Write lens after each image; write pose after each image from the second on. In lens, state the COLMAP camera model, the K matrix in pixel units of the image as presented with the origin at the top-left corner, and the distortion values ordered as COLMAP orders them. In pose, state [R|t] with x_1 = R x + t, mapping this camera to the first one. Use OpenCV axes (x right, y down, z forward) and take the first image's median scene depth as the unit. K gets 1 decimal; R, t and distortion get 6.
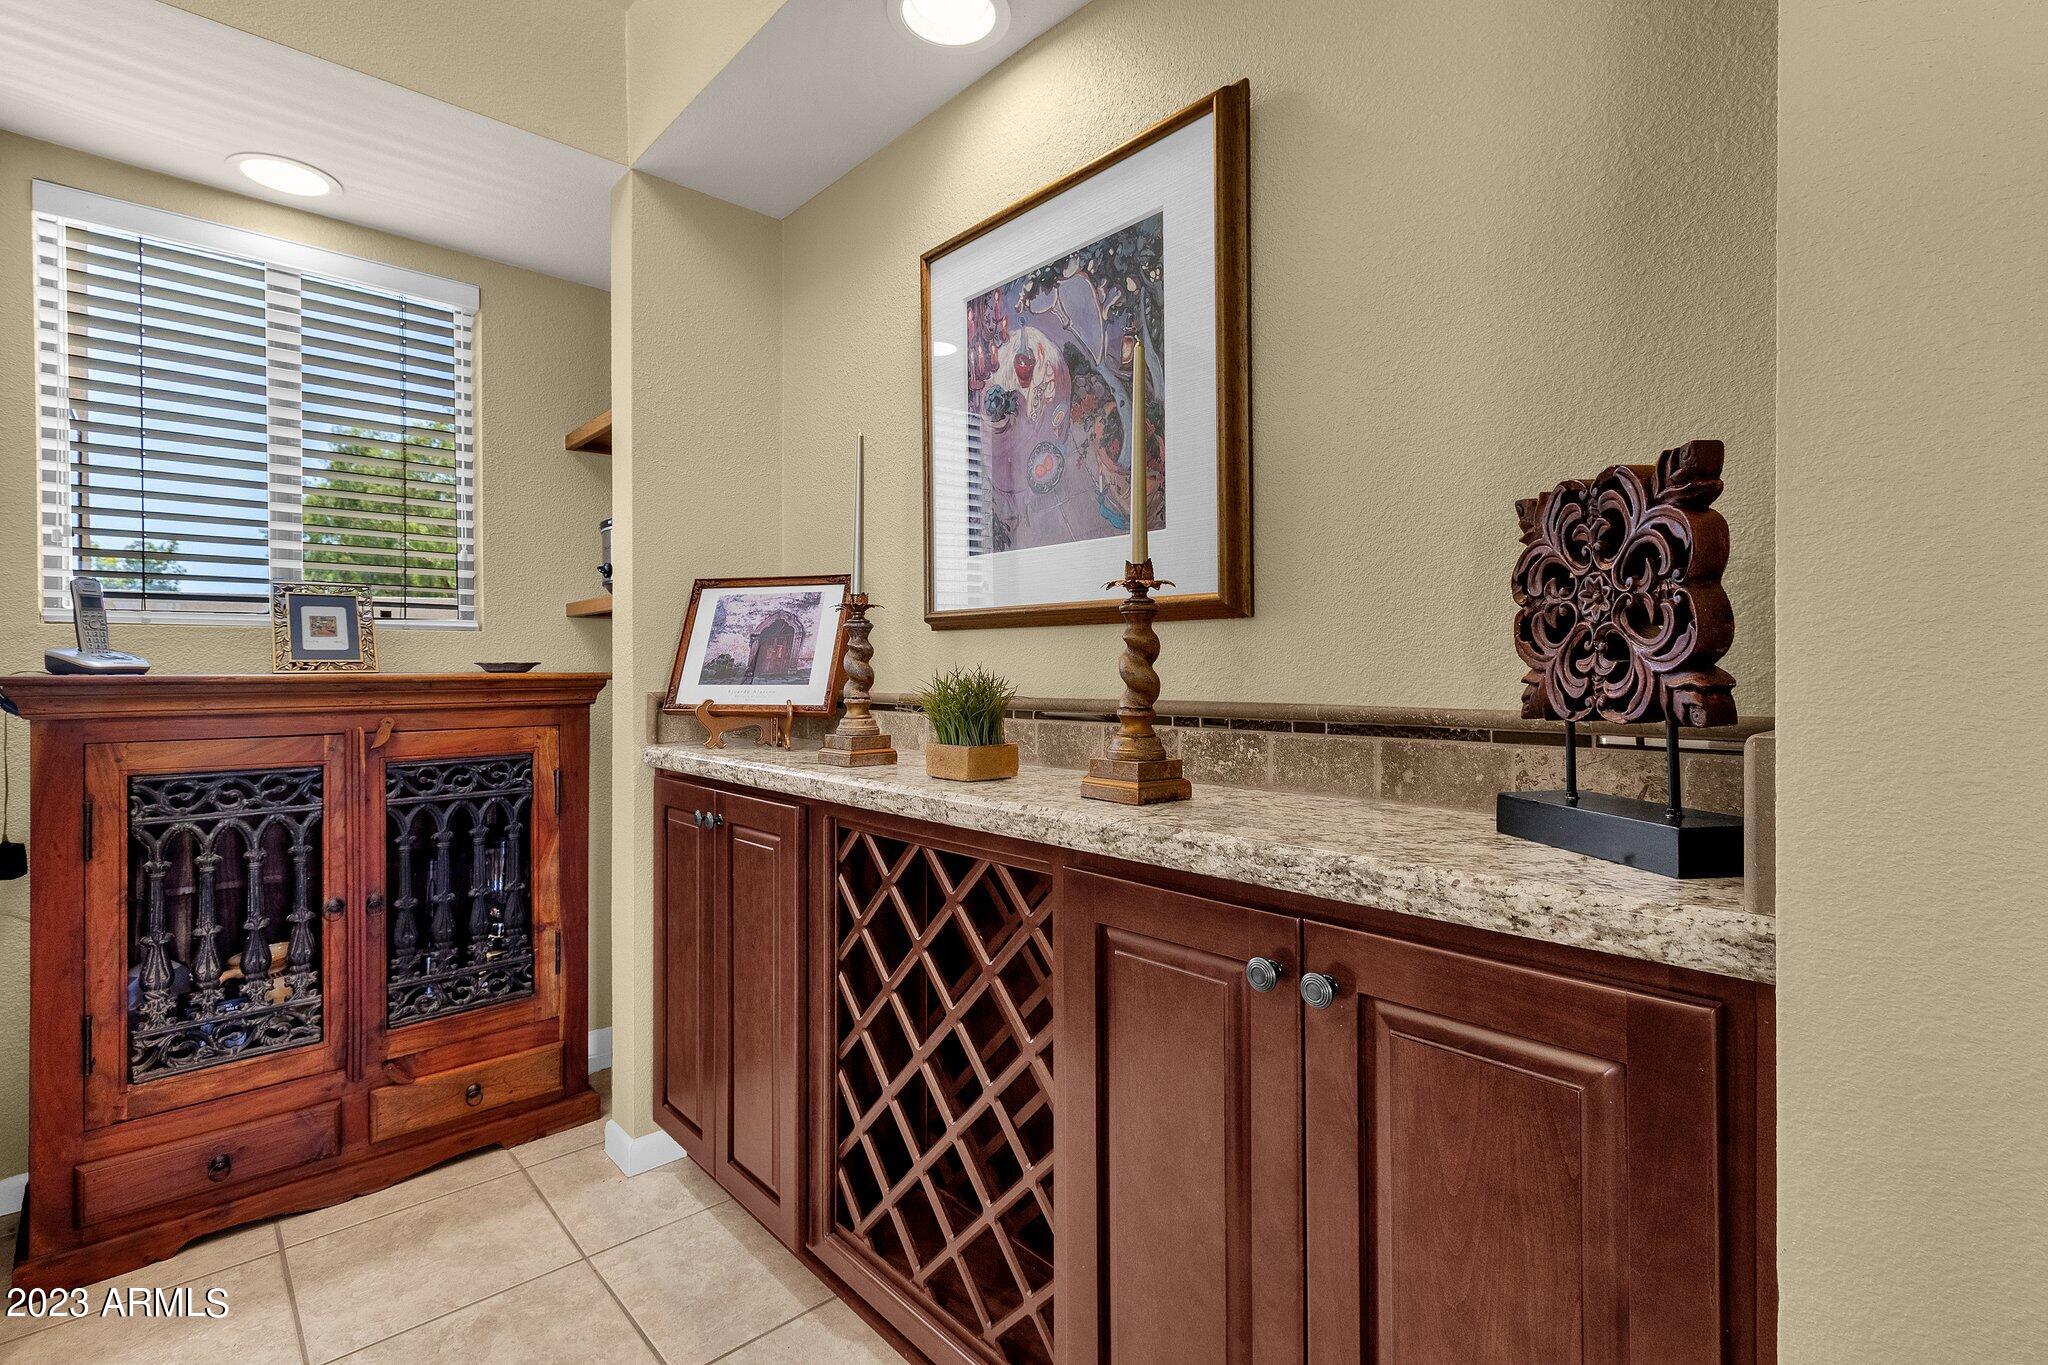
lens RADIAL K [[951.6, 0, 1026.7], [0, 951.6, 674.1], [0, 0, 1]] dist [0.002301, -0.000087]
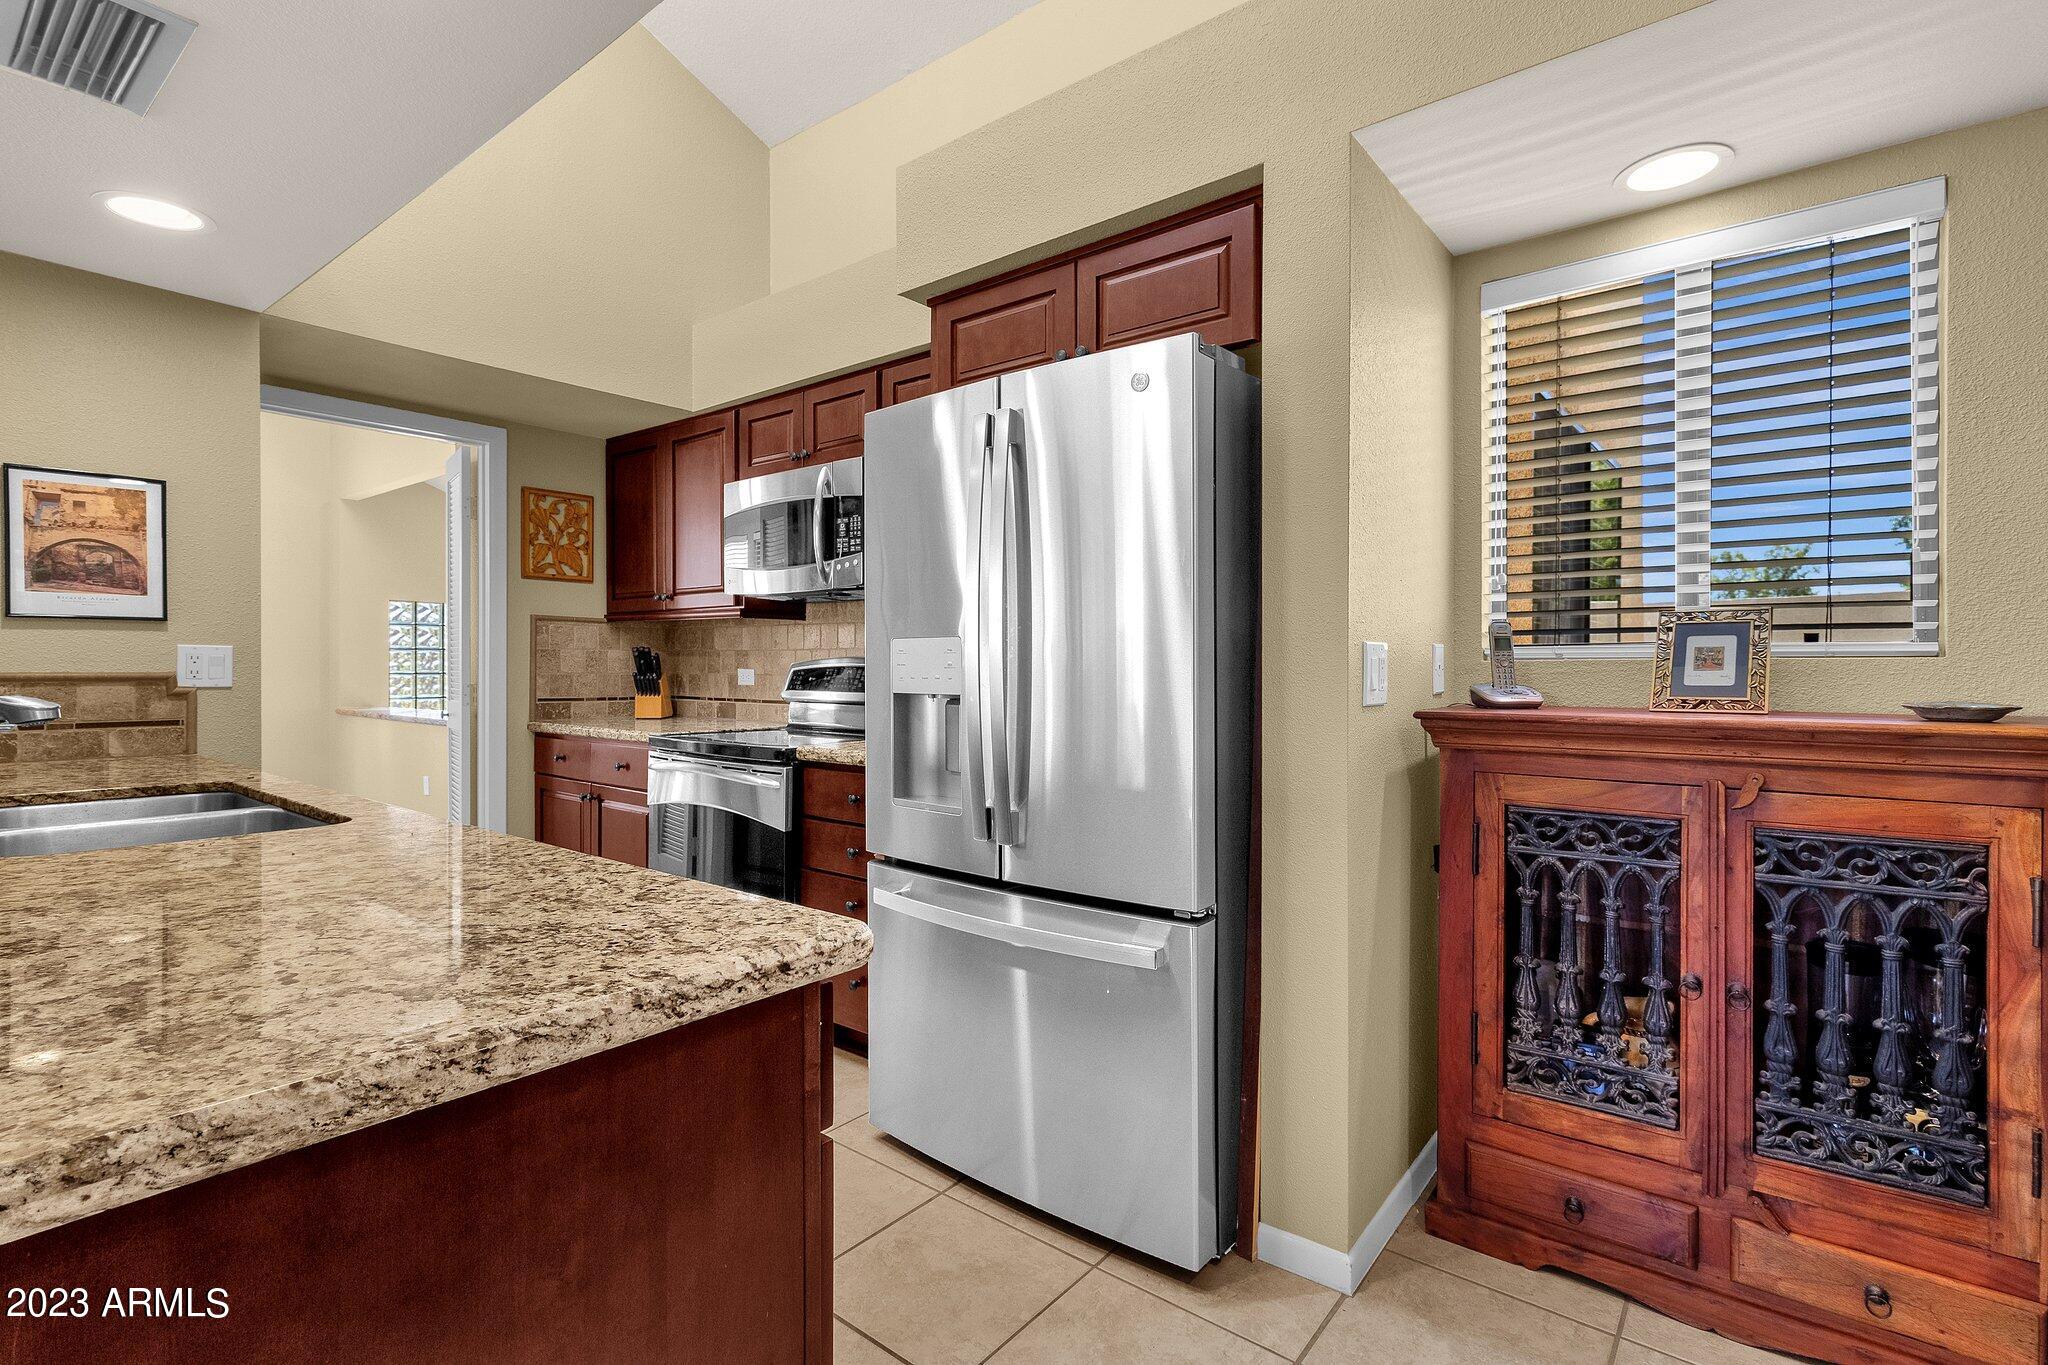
lens RADIAL K [[951.6, 0, 1019.2], [0, 951.6, 675.5], [0, 0, 1]] dist [0.002301, -0.000087]
pose [[0.150583, 0.010036, -0.988546, 0.039884], [-0.007765, 0.999930, 0.008969, -0.040929], [0.988567, 0.006325, 0.150650, 0.260674]]
